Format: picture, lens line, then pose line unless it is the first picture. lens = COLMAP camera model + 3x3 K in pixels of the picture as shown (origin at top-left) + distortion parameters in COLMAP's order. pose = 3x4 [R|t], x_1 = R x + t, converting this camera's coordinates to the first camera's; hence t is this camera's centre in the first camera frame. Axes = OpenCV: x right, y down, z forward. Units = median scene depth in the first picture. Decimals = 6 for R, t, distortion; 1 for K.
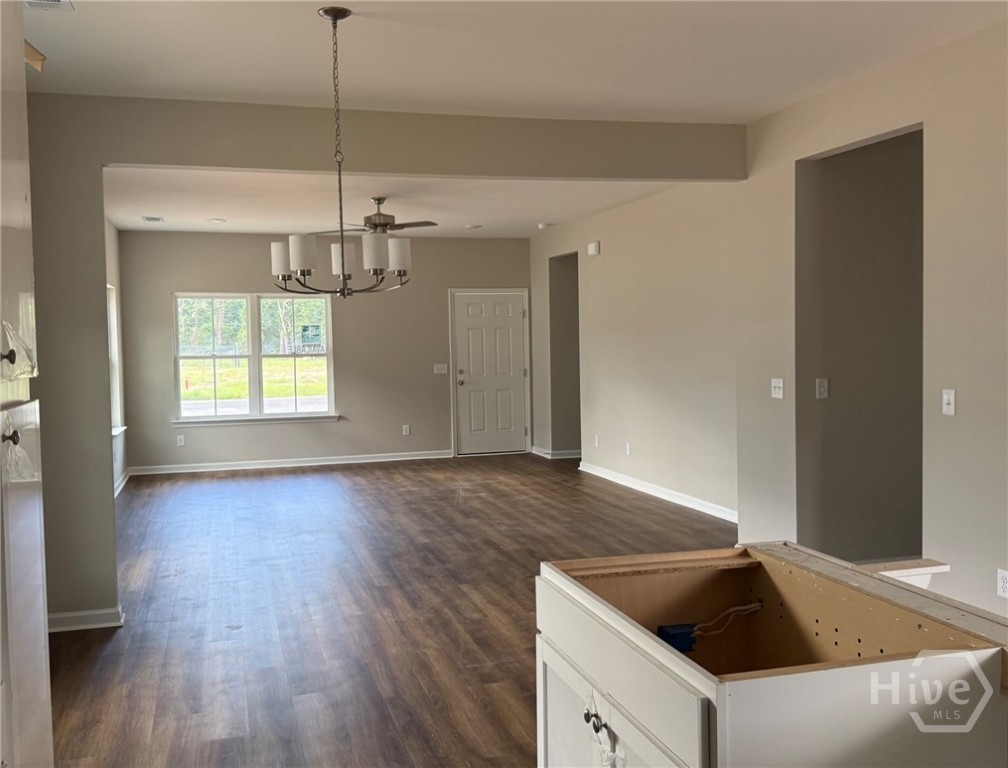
lens RADIAL K [[962.4, 0, 493.8], [0, 962.4, 377.3], [0, 0, 1]] dist [0.059534, 0.000000]
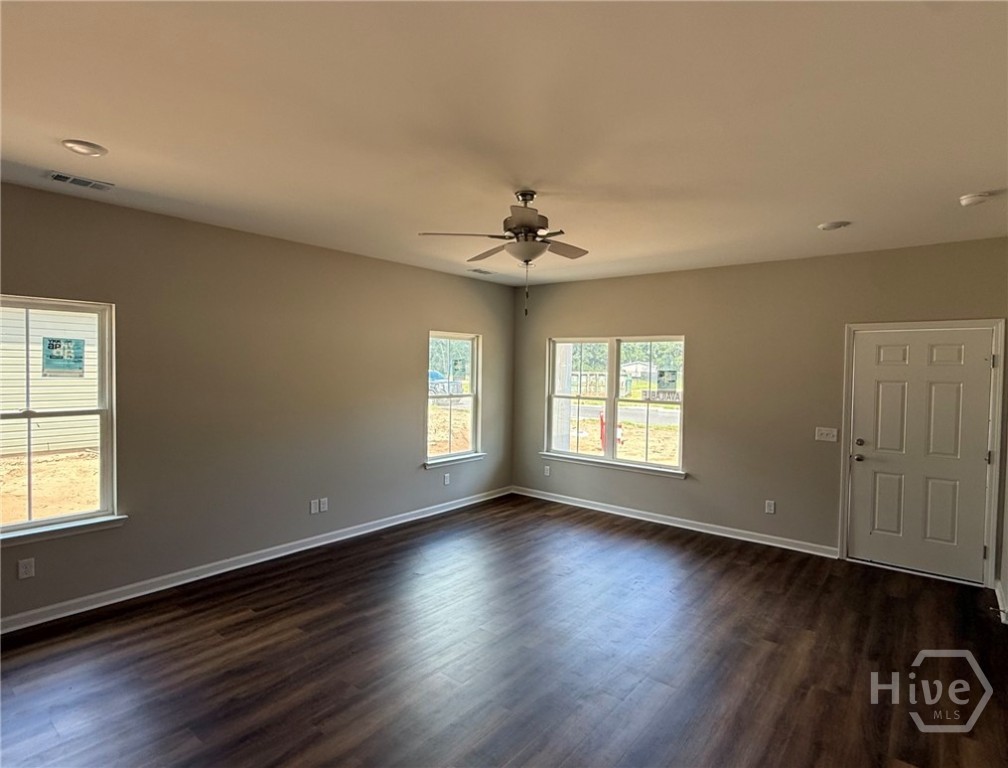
lens RADIAL K [[547.8, 0, 506.0], [0, 547.8, 385.6], [0, 0, 1]] dist [-0.012028, 0.021059]
pose [[0.552144, 0.049597, -0.832272, 0.162444], [-0.068290, 0.997565, 0.014142, -0.036590], [0.830947, 0.049028, 0.554187, 0.588599]]
